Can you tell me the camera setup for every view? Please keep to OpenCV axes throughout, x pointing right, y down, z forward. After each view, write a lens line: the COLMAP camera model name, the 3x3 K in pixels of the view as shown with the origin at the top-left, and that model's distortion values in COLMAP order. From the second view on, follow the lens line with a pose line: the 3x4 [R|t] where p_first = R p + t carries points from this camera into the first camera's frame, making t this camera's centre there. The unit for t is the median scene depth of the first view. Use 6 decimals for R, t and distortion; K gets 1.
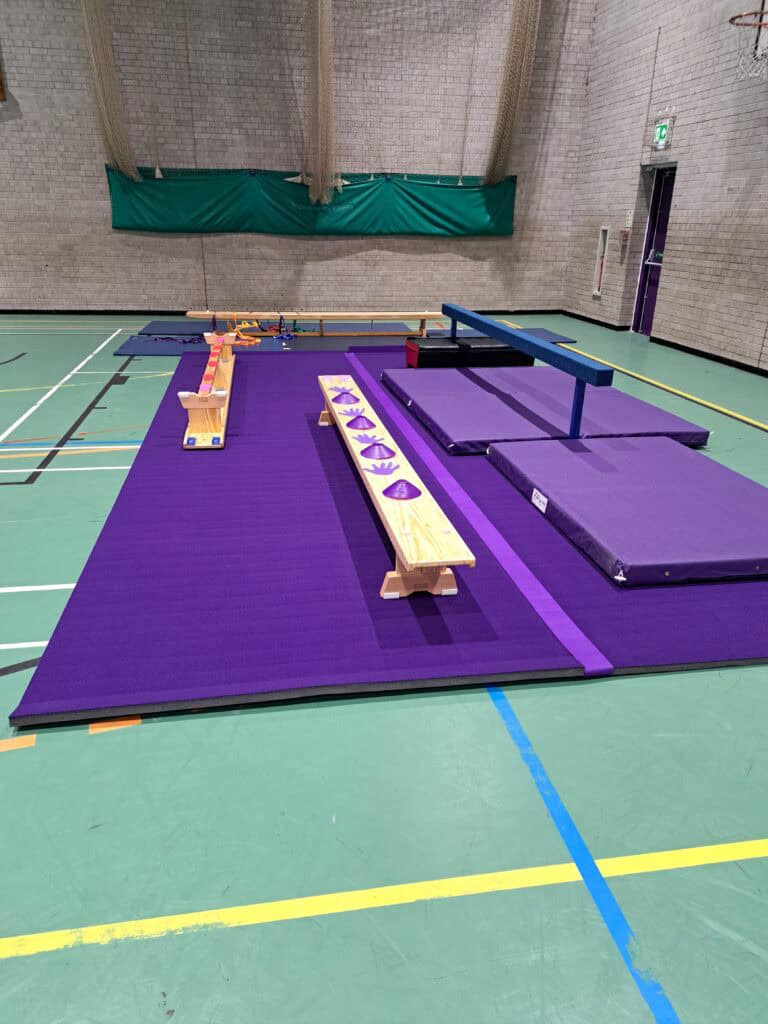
lens RADIAL K [[739.4, 0, 389.8], [0, 739.4, 525.3], [0, 0, 1]] dist [0.080891, -0.060043]
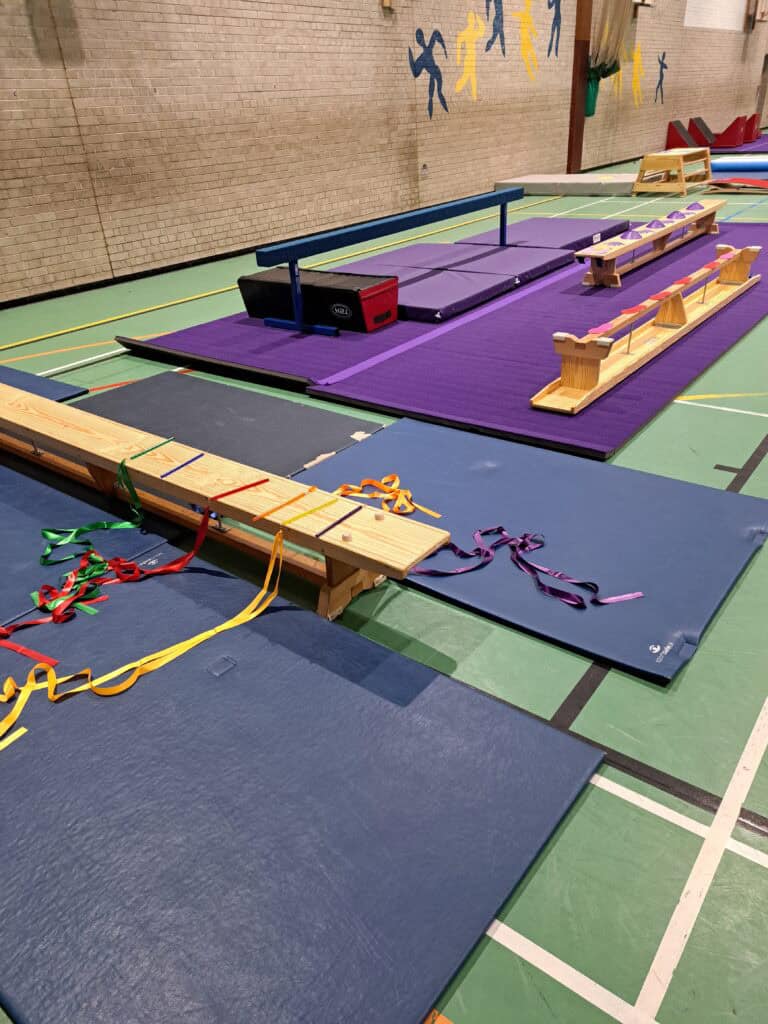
lens RADIAL K [[739.4, 0, 389.8], [0, 739.4, 525.3], [0, 0, 1]] dist [0.080891, -0.060043]
pose [[-0.694771, -0.338356, 0.634672, -0.499001], [0.311768, 0.653537, 0.689703, -0.563011], [-0.648147, 0.677056, -0.348570, 1.324928]]
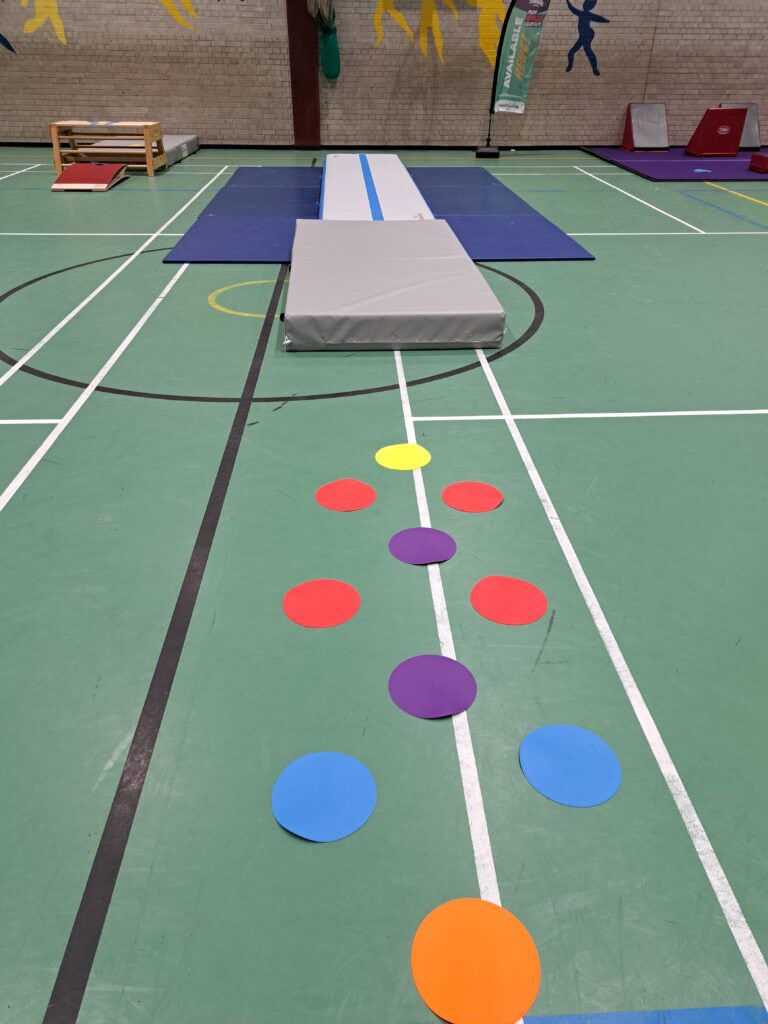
lens RADIAL K [[739.4, 0, 389.8], [0, 739.4, 525.3], [0, 0, 1]] dist [0.080891, -0.060043]
pose [[0.115796, -0.542699, 0.831907, -1.039393], [0.379346, 0.798216, 0.467918, 0.276549], [-0.917980, 0.261398, 0.298301, -0.671898]]
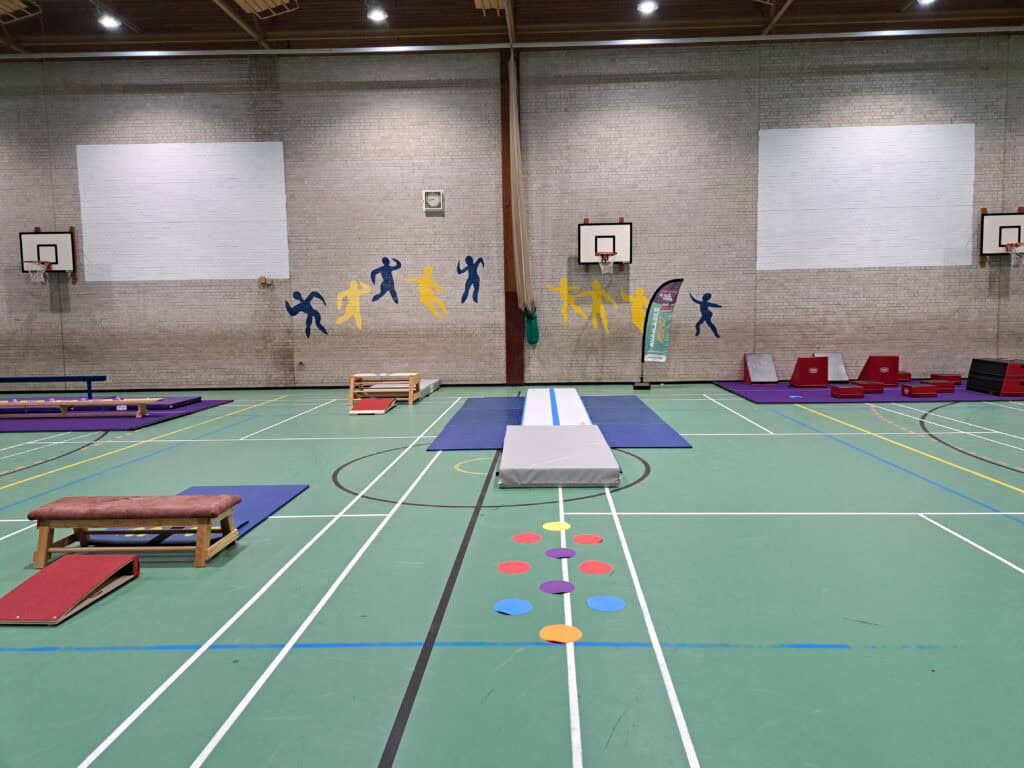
lens RADIAL K [[689.7, 0, 527.0], [0, 689.7, 378.2], [0, 0, 1]] dist [0.034041, -0.001920]
pose [[0.193109, -0.110036, 0.974988, -1.316558], [0.397761, 0.917156, 0.024727, 0.262439], [-0.896937, 0.383037, 0.220879, -0.744056]]
